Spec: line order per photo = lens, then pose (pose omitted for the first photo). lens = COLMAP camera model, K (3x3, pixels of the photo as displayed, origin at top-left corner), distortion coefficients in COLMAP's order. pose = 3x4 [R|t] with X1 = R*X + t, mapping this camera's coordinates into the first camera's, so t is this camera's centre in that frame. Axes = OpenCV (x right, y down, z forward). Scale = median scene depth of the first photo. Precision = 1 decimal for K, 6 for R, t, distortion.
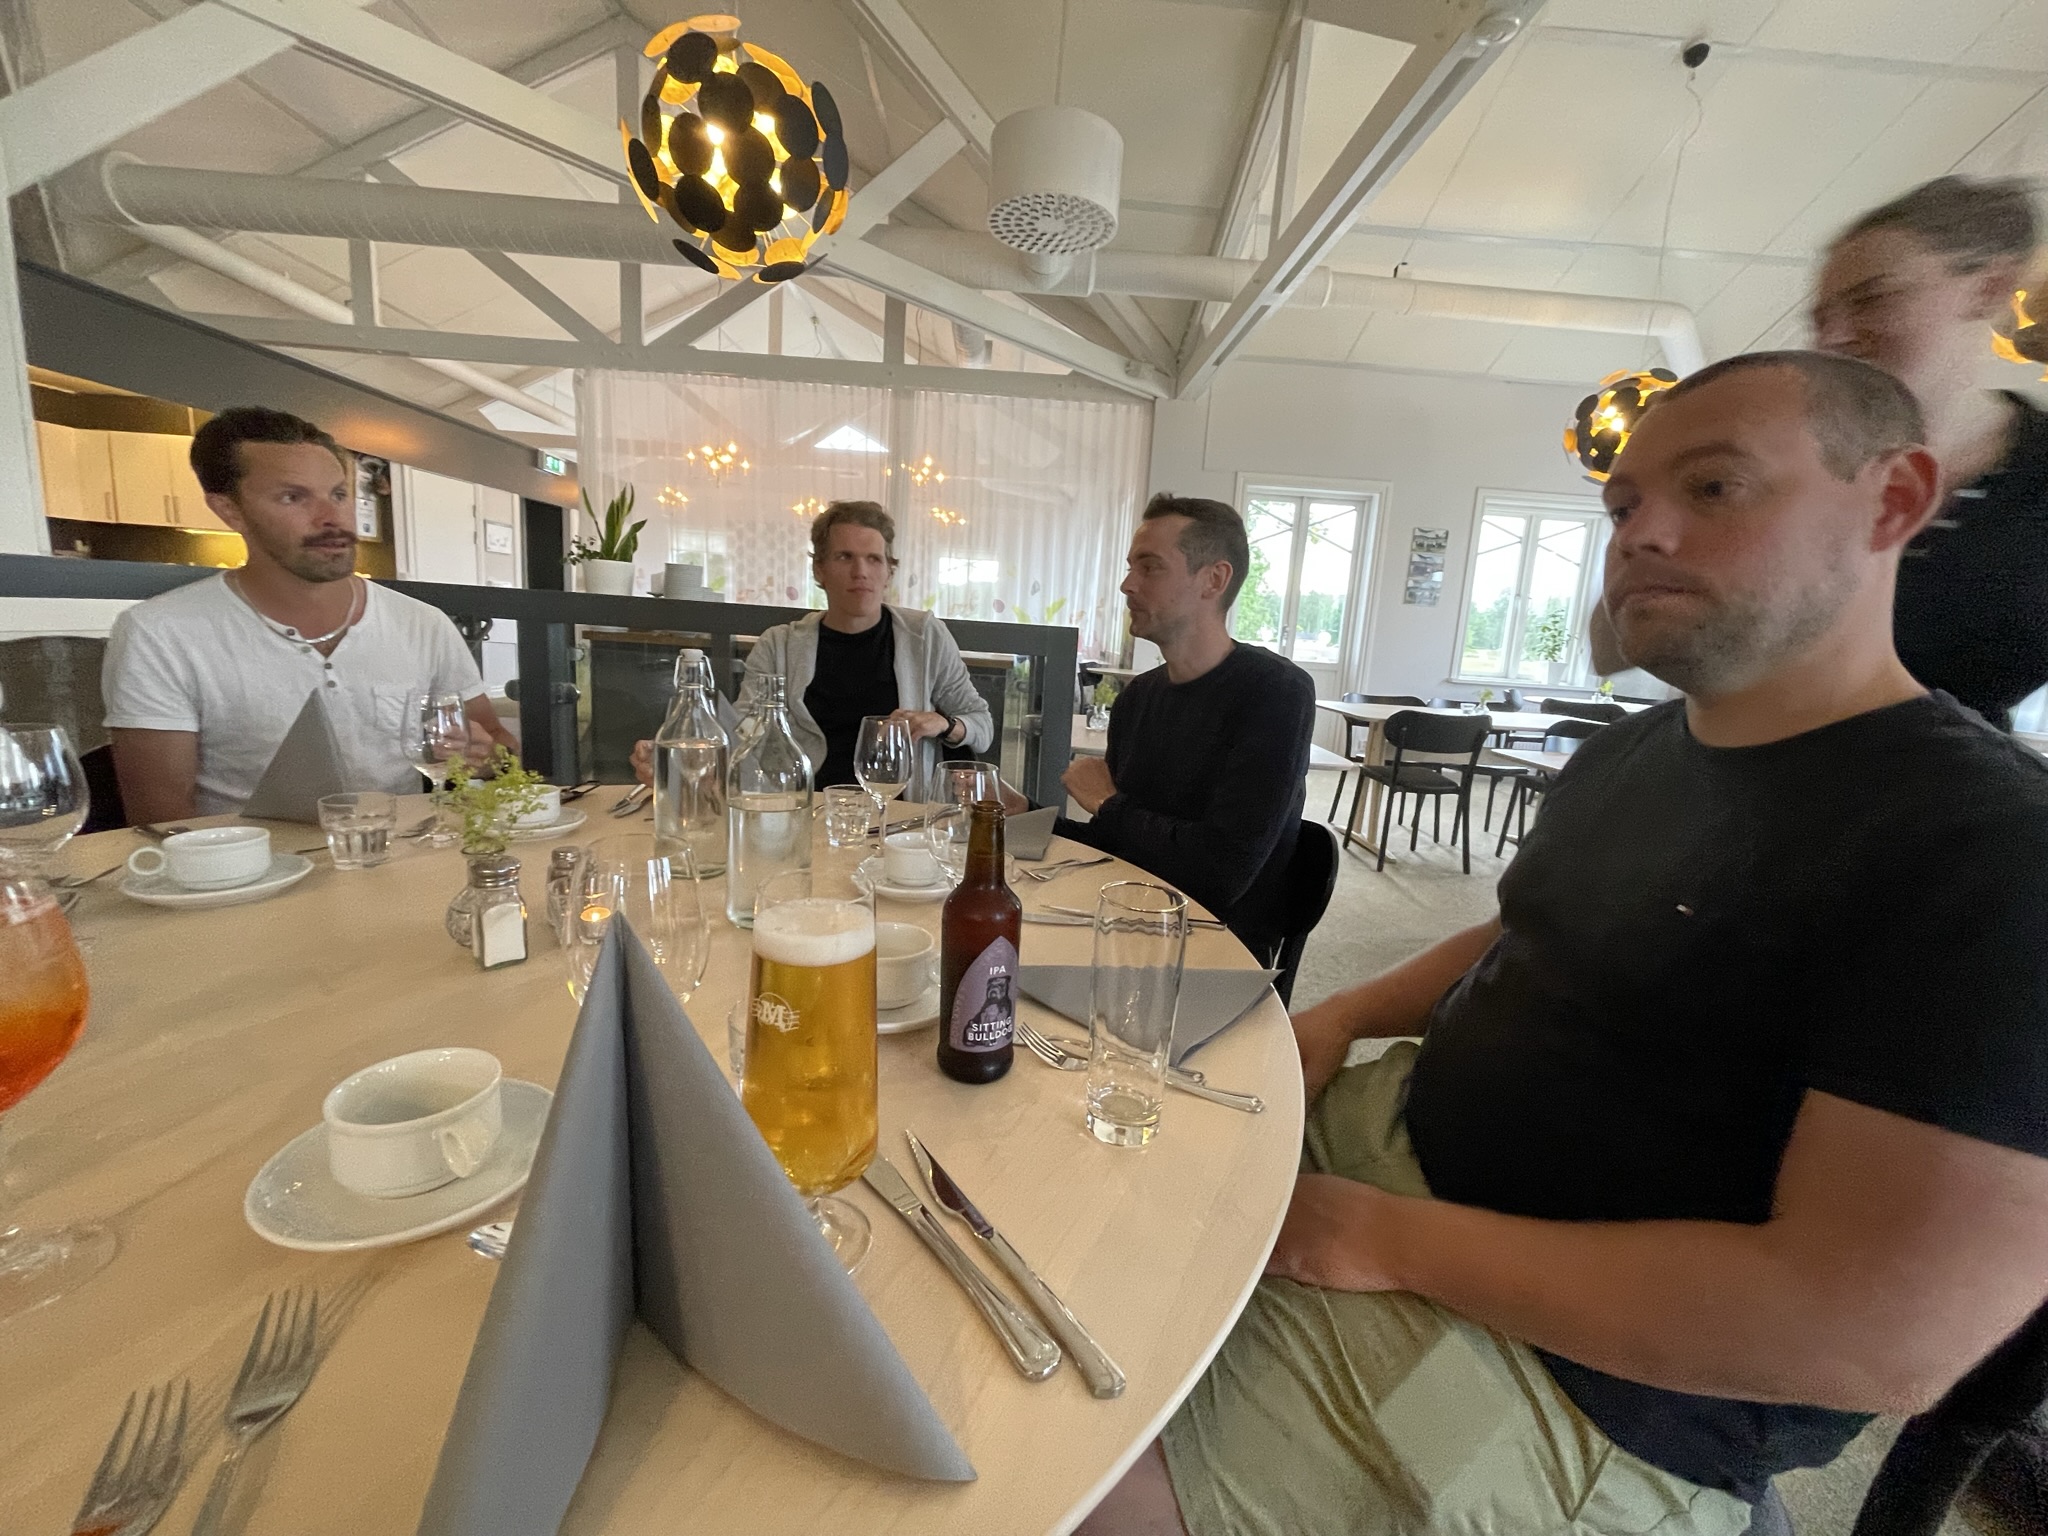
lens RADIAL K [[828.3, 0, 1022.5], [0, 828.3, 763.2], [0, 0, 1]] dist [-0.001784, 0.000655]
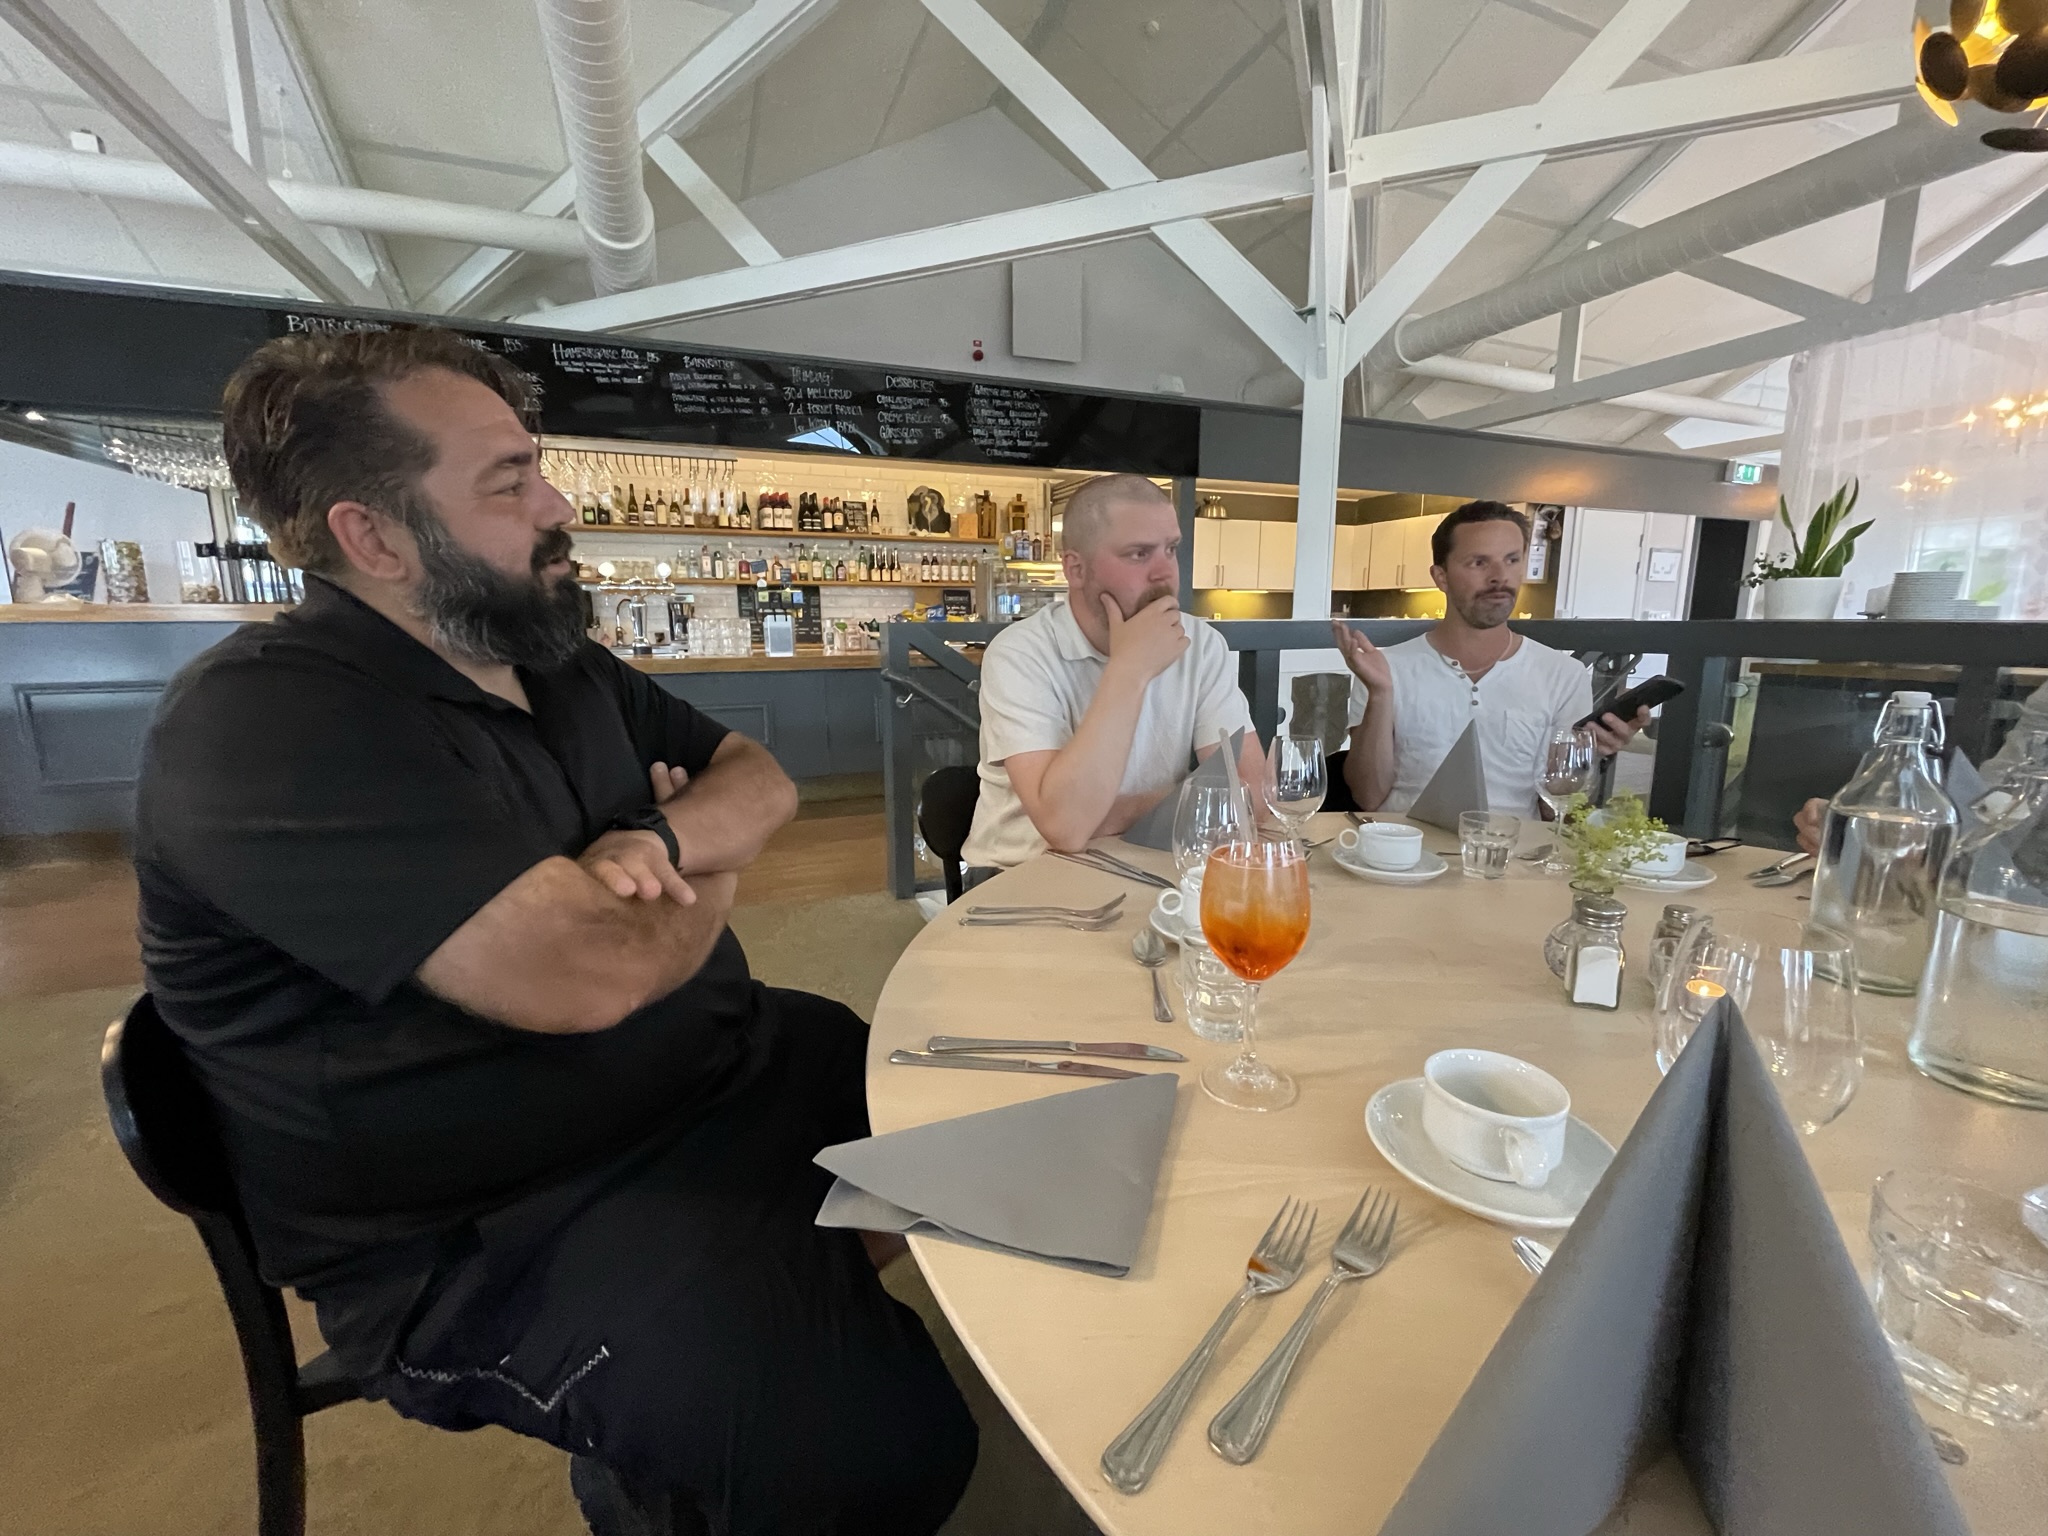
lens RADIAL K [[828.3, 0, 1022.5], [0, 828.3, 763.2], [0, 0, 1]] dist [-0.001784, 0.000655]
pose [[0.359064, 0.092916, -0.928676, 0.004263], [-0.129266, 0.990393, 0.049111, -0.001118], [0.924318, 0.102413, 0.367626, -0.005028]]
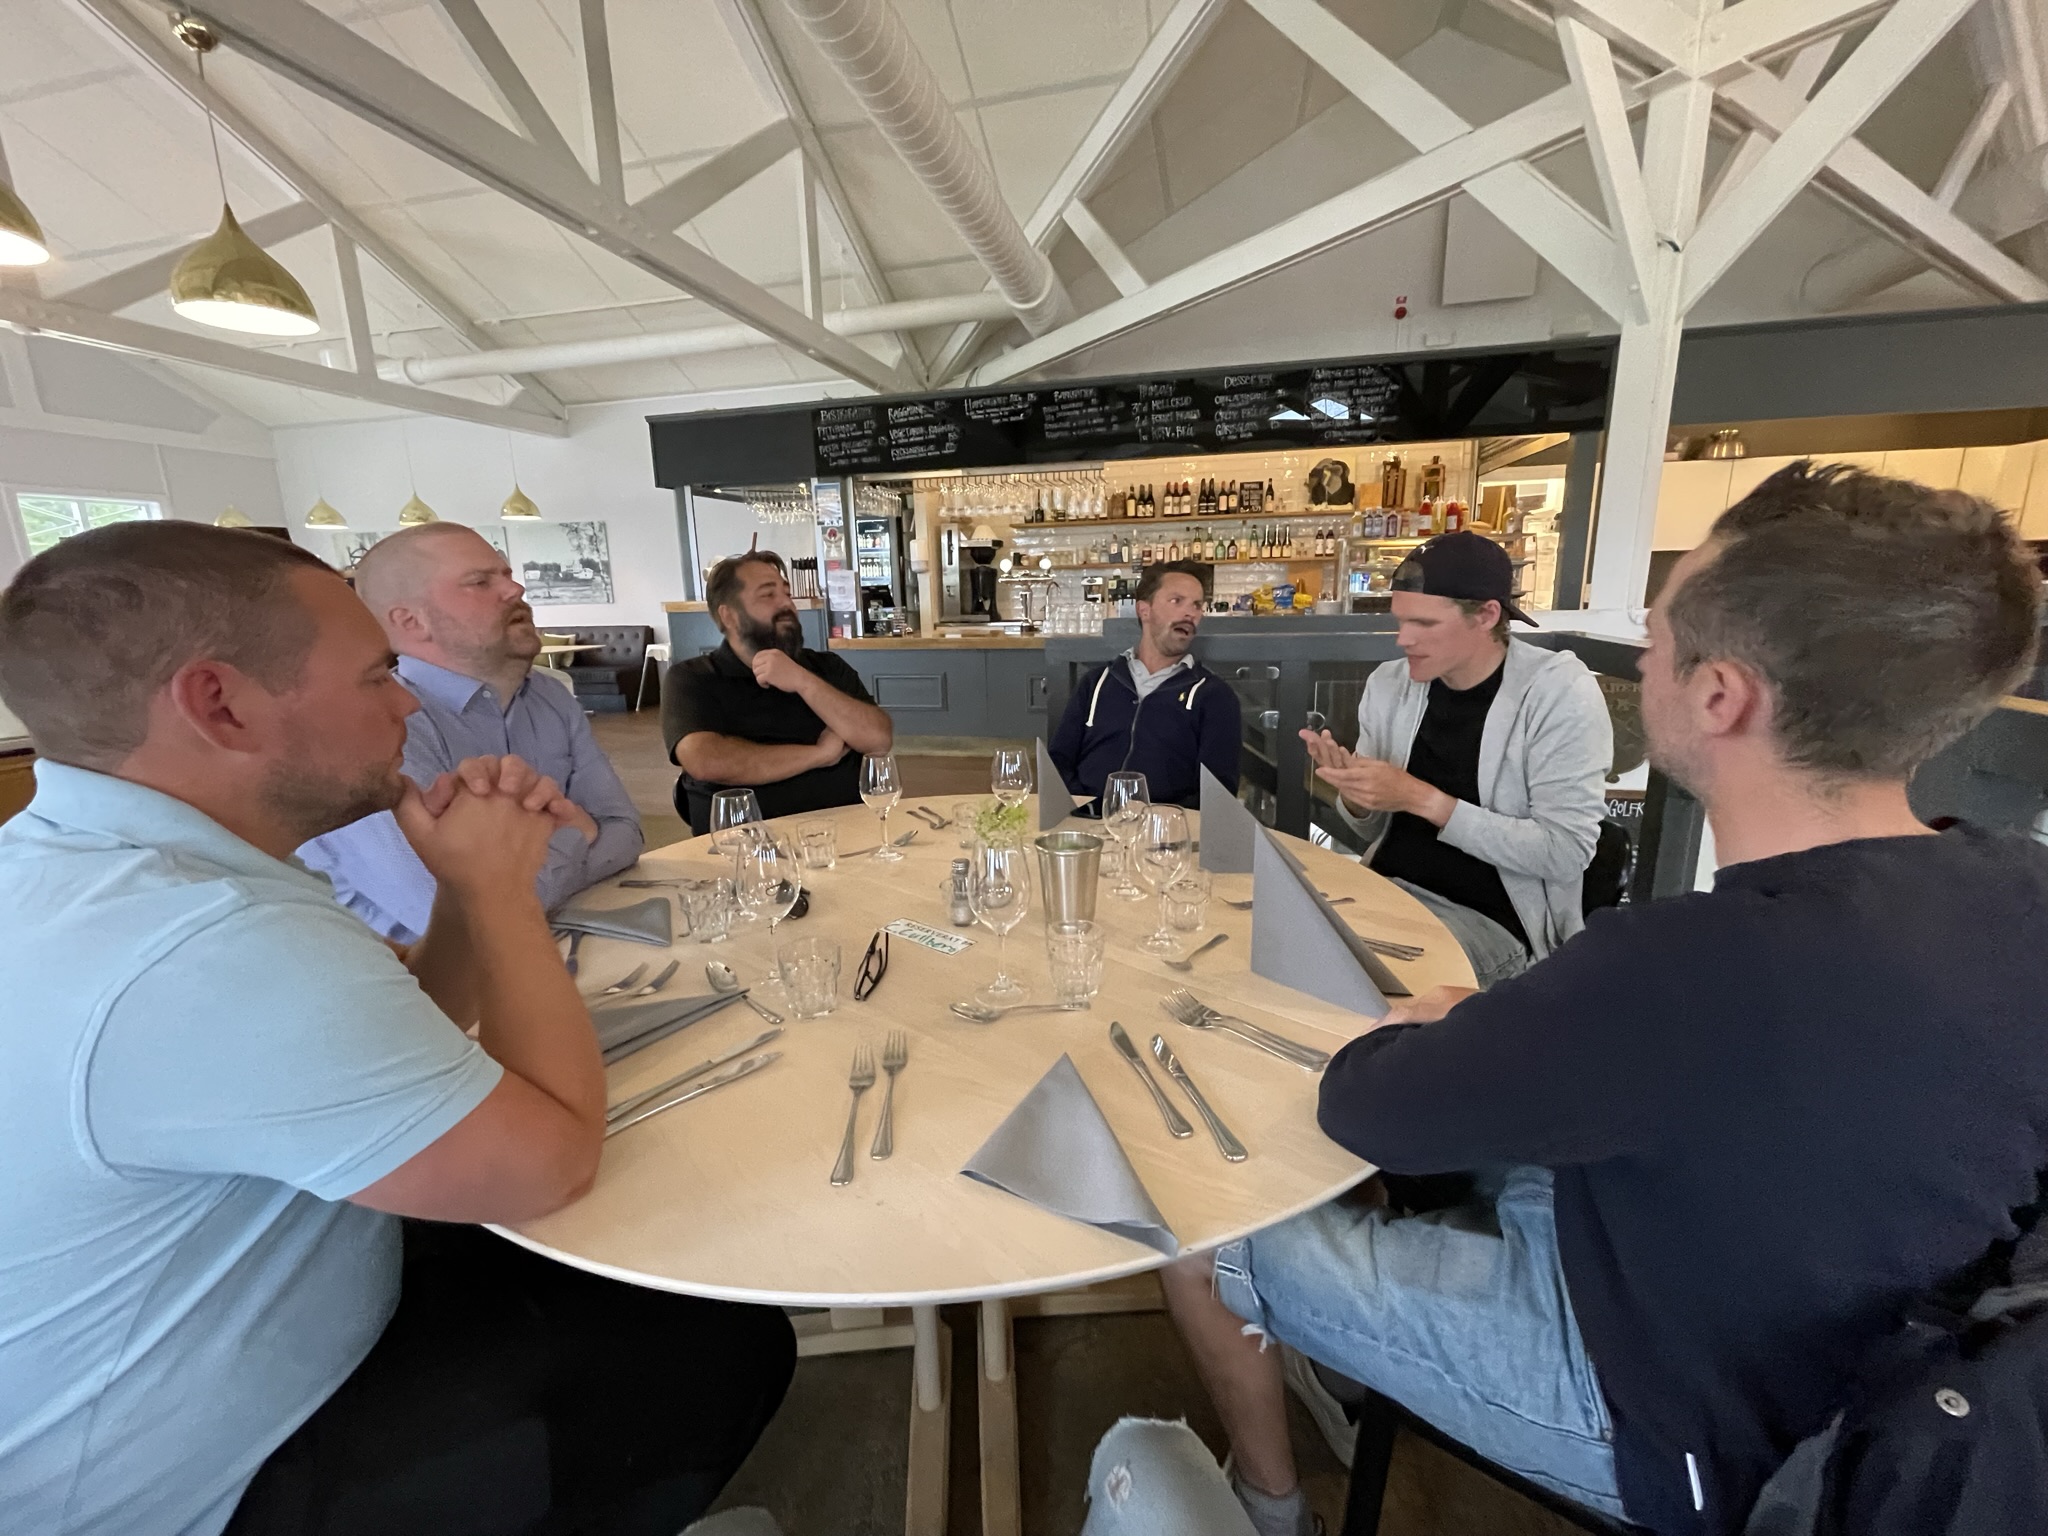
lens RADIAL K [[812.4, 0, 1028.3], [0, 812.4, 759.1], [0, 0, 1]] dist [-0.001582, 0.000012]
pose [[-0.239121, 0.146097, -0.959936, 0.144549], [-0.154660, 0.970264, 0.186195, -0.078139], [0.958593, 0.192987, -0.209415, 0.272193]]
